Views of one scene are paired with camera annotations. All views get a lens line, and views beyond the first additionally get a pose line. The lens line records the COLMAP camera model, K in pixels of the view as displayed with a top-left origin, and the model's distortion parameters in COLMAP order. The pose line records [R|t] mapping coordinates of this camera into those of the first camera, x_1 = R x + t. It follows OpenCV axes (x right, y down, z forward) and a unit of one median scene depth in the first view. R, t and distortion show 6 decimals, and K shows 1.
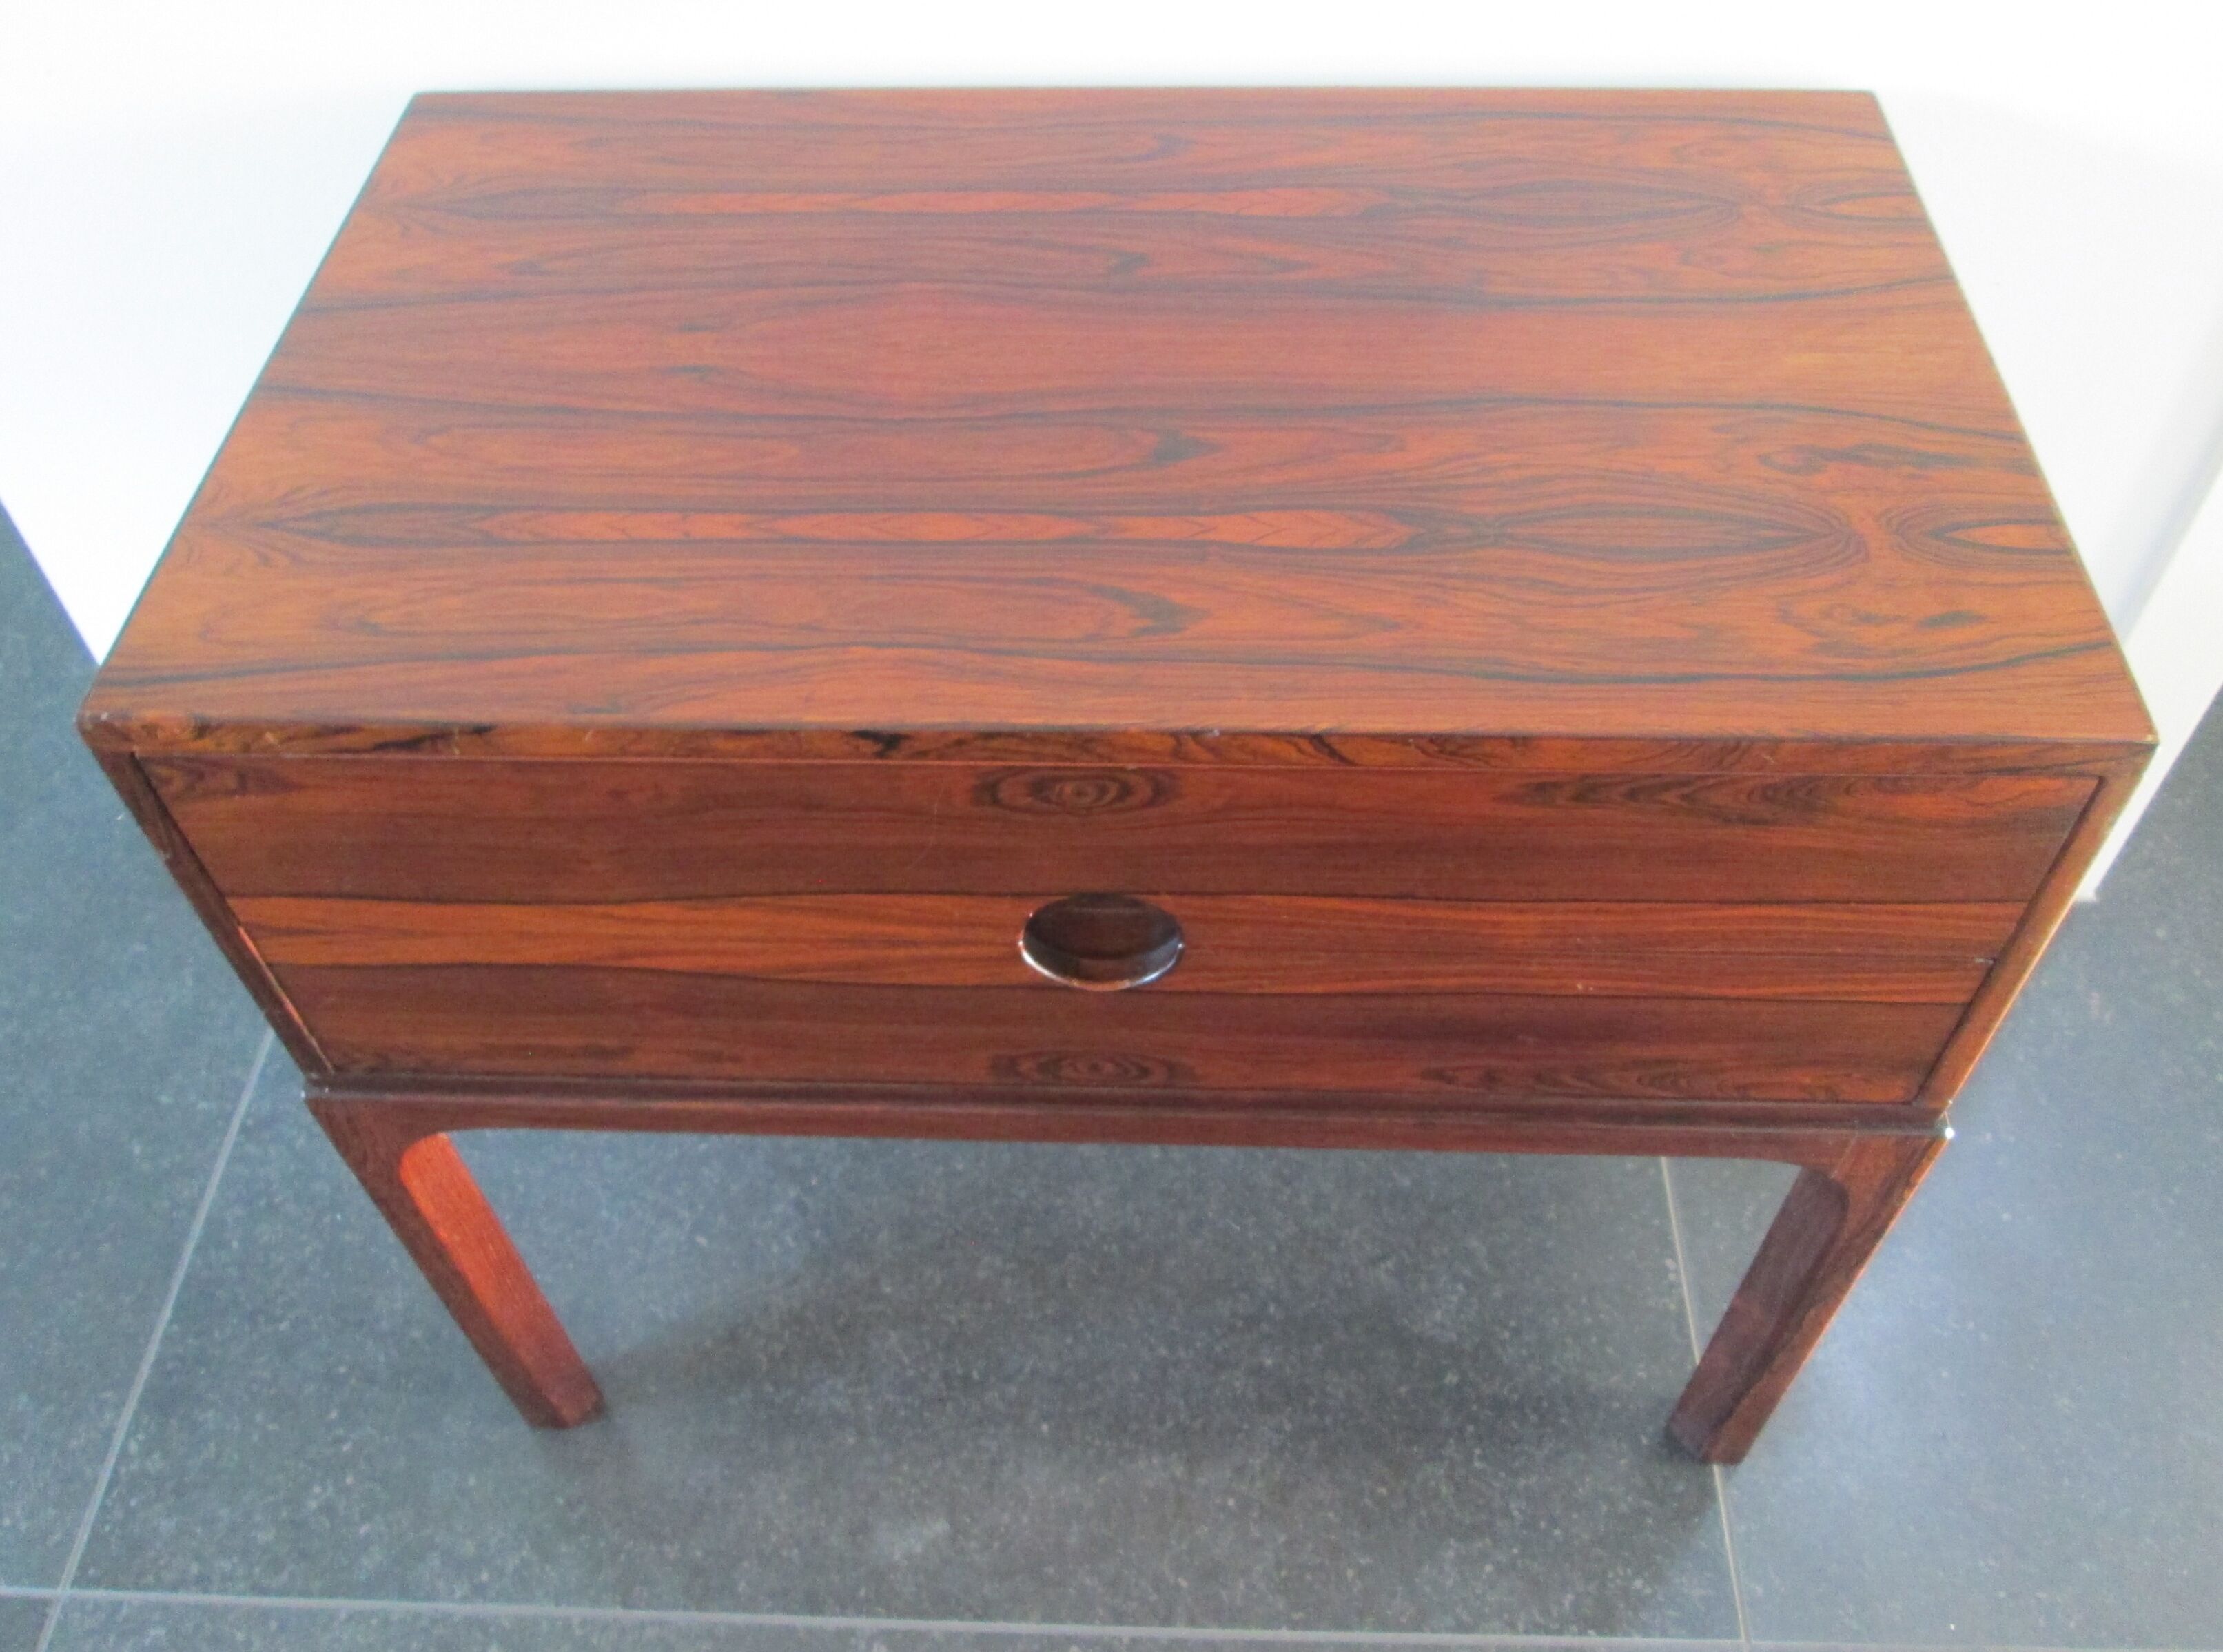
lens RADIAL K [[1852.1, 0, 1087.1], [0, 1852.1, 831.9], [0, 0, 1]] dist [-0.037198, 0.012411]
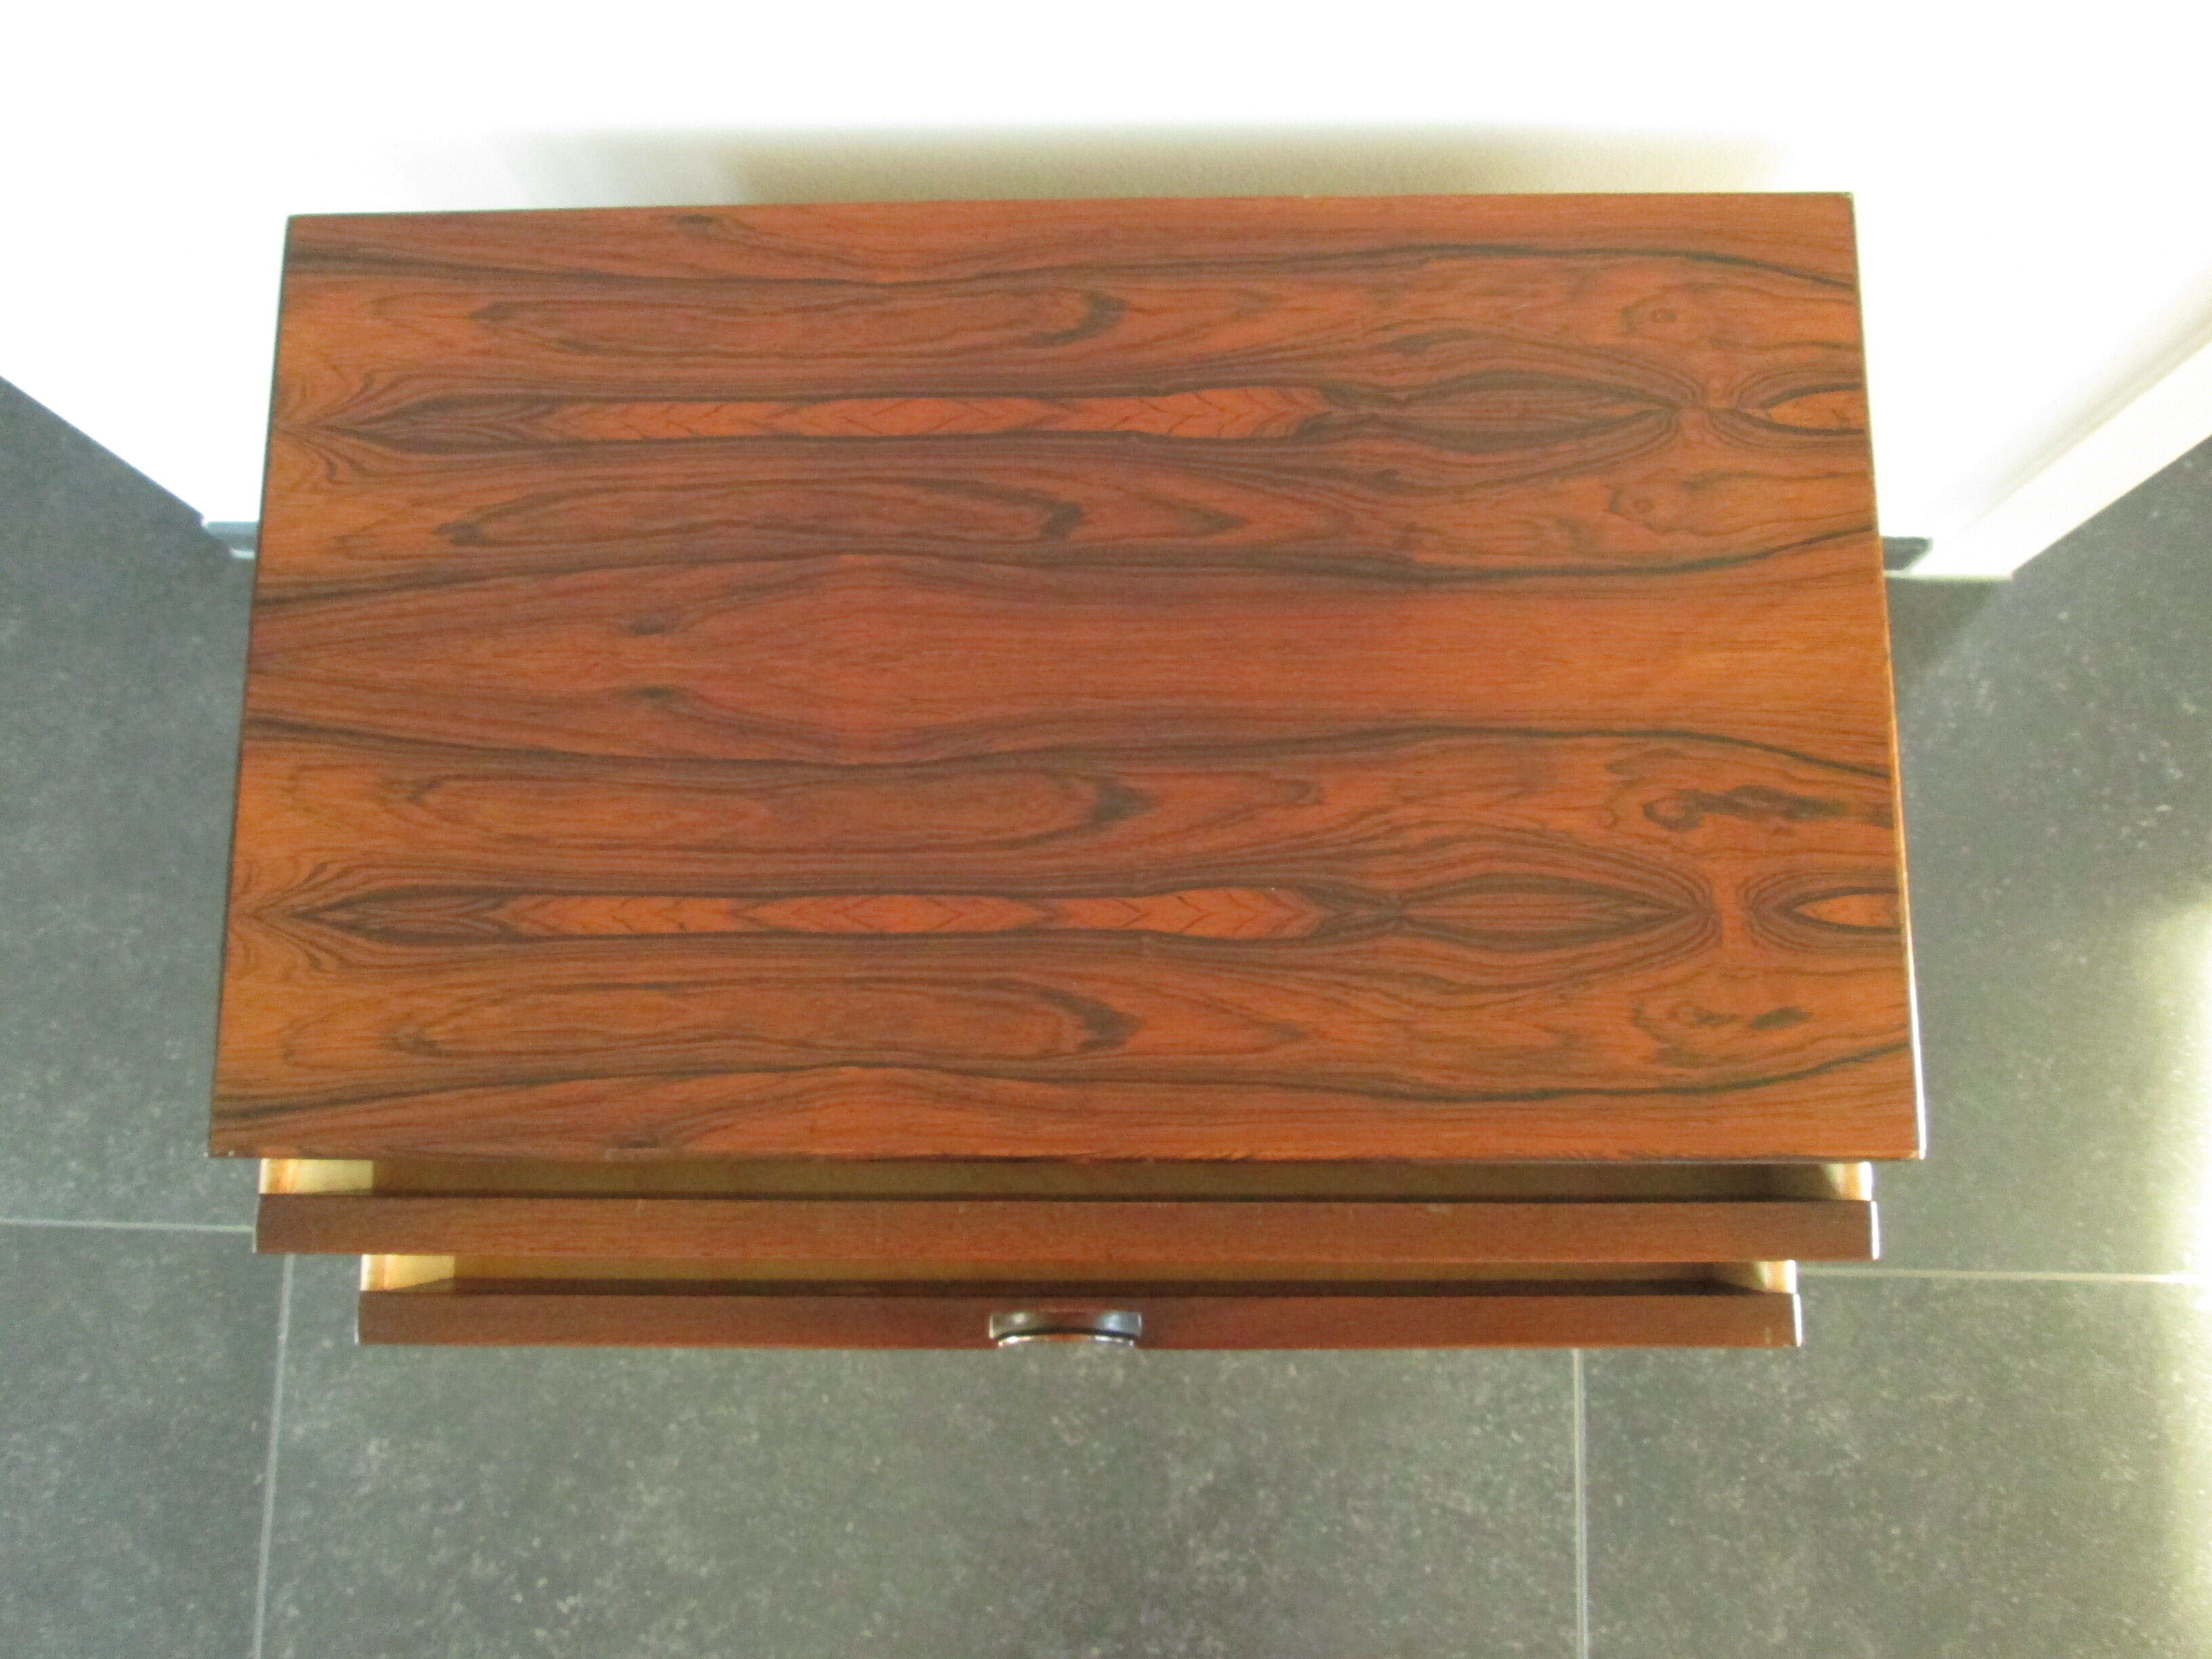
lens RADIAL K [[1843.2, 0, 1053.8], [0, 1843.2, 882.7], [0, 0, 1]] dist [-0.037198, 0.012411]
pose [[0.998956, -0.044107, -0.011915, 0.017038], [0.043954, 0.856635, 0.514047, -0.507635], [-0.012466, -0.514034, 0.857679, 0.030392]]
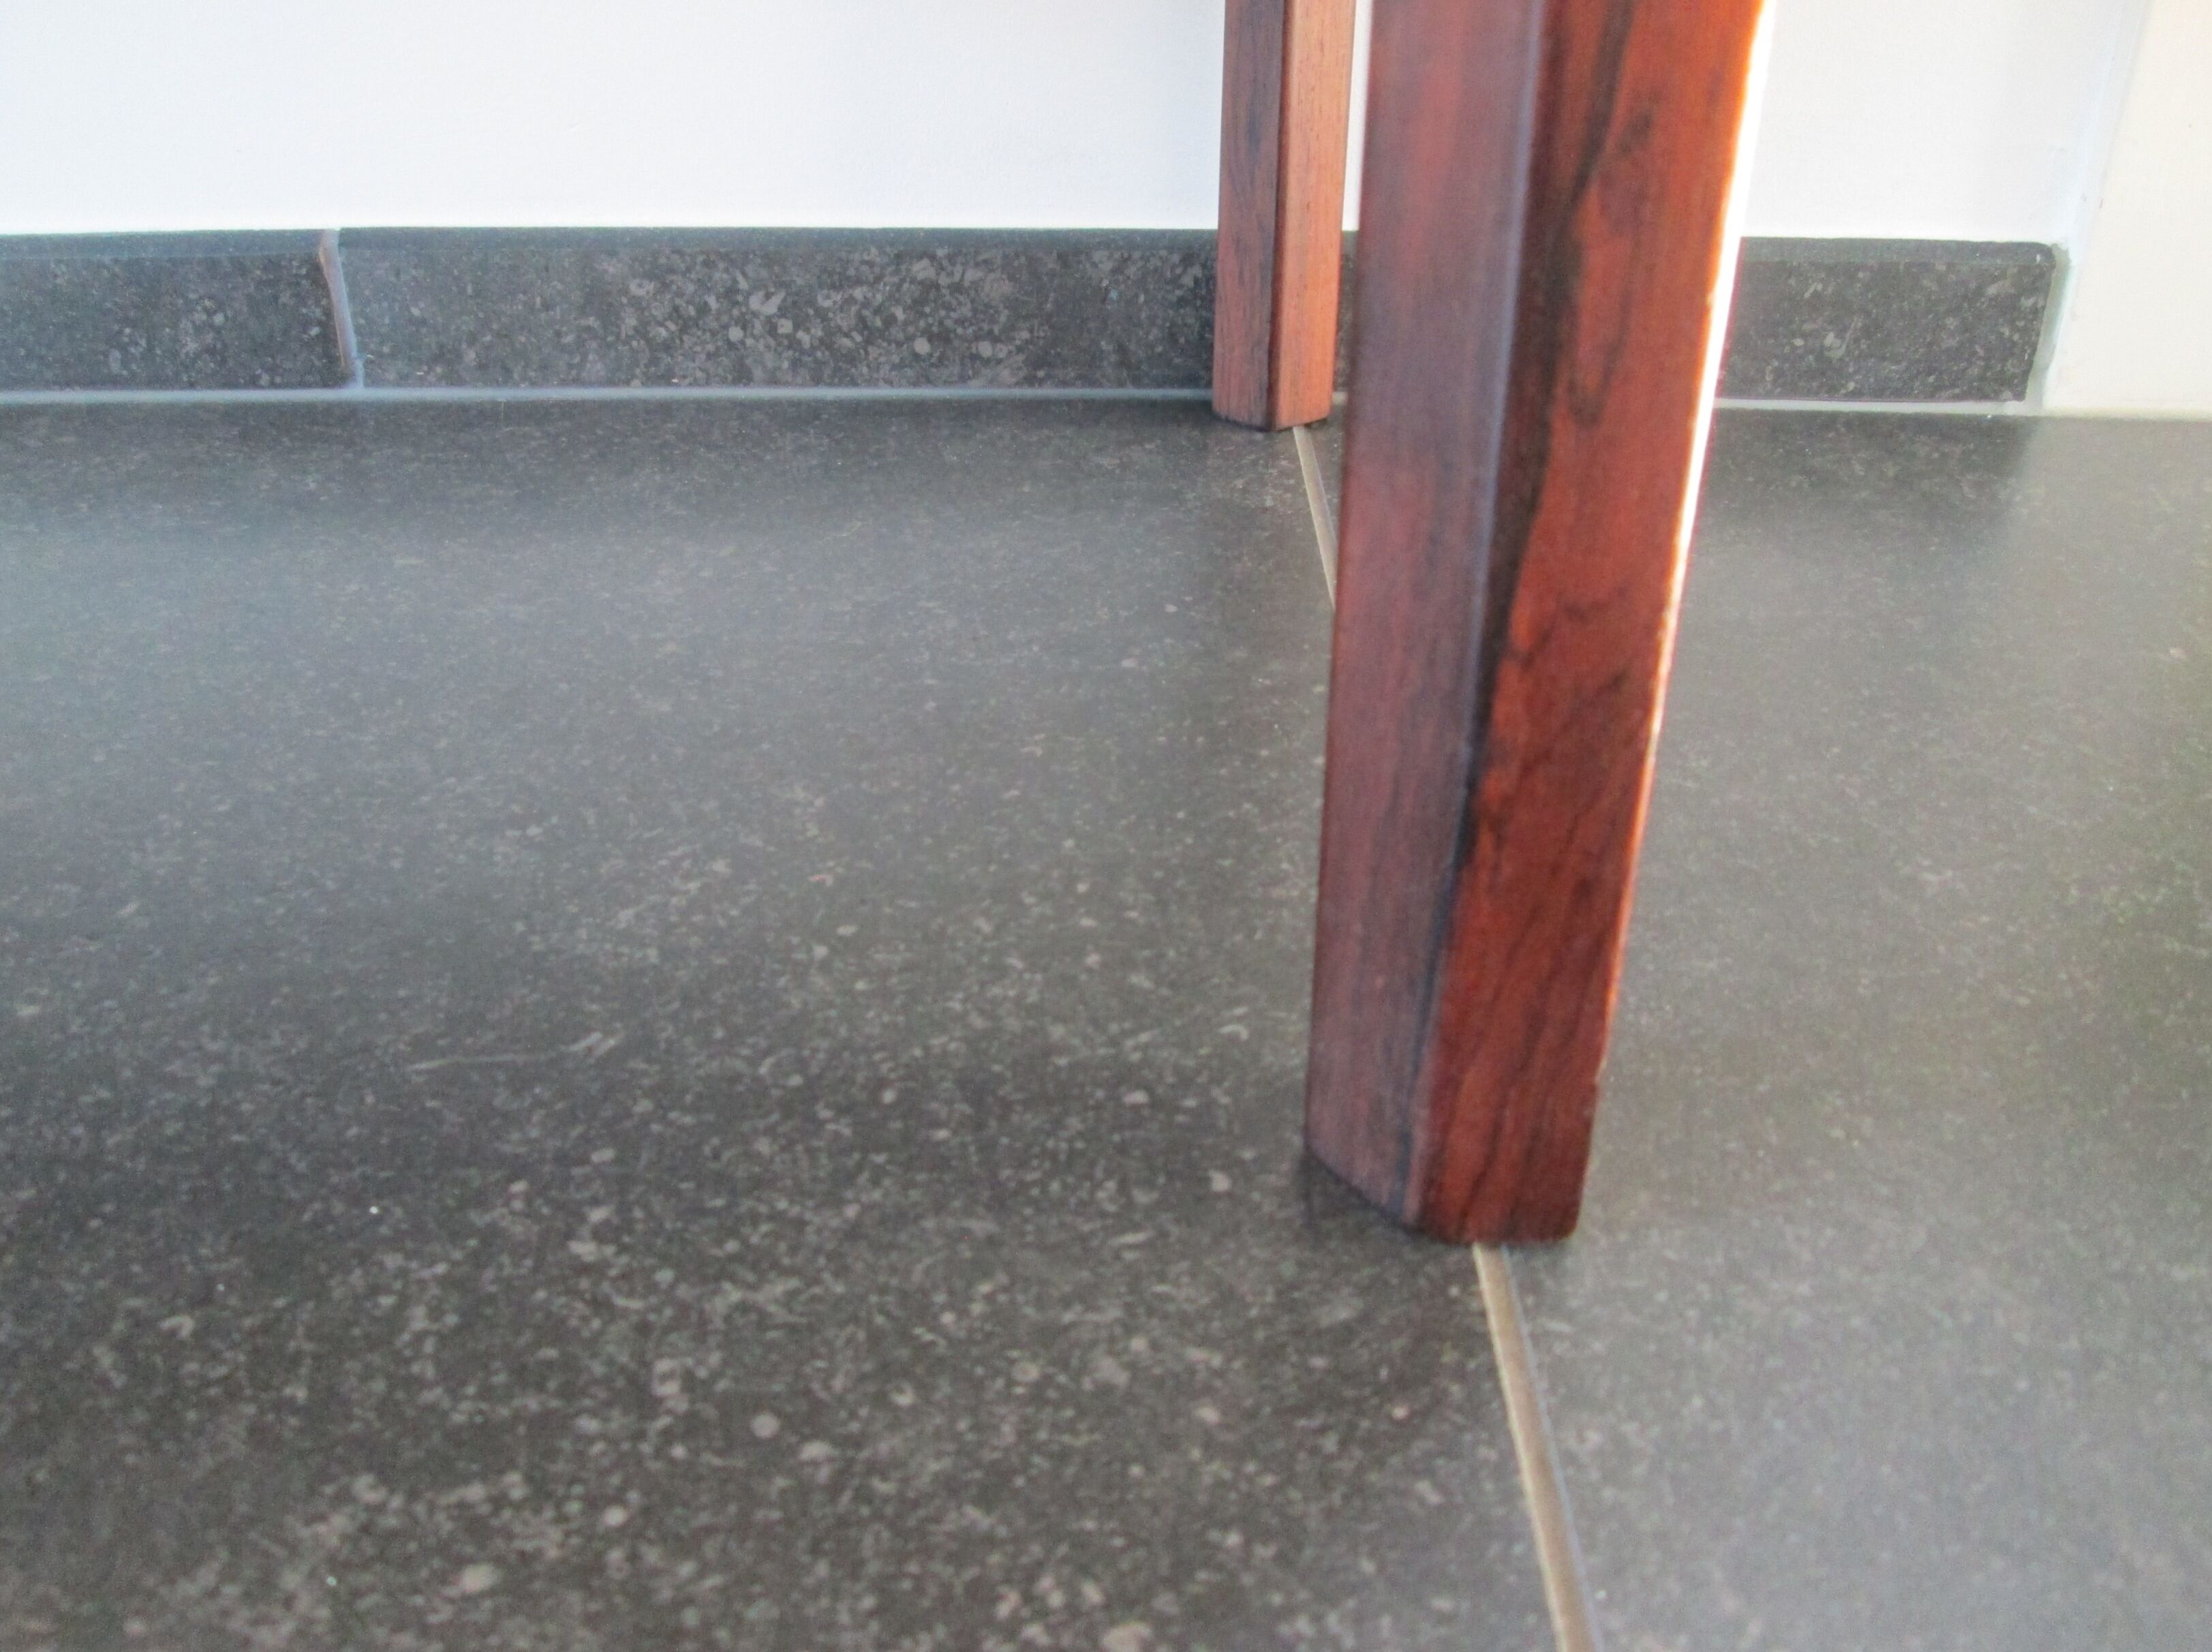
lens RADIAL K [[1843.3, 0, 1086.3], [0, 1843.3, 838.2], [0, 0, 1]] dist [-0.037198, 0.012411]
pose [[0.999563, 0.012551, 0.026746, 0.285993], [-0.002785, 0.941270, -0.337642, 0.389939], [-0.029413, 0.337420, 0.940894, 0.755904]]
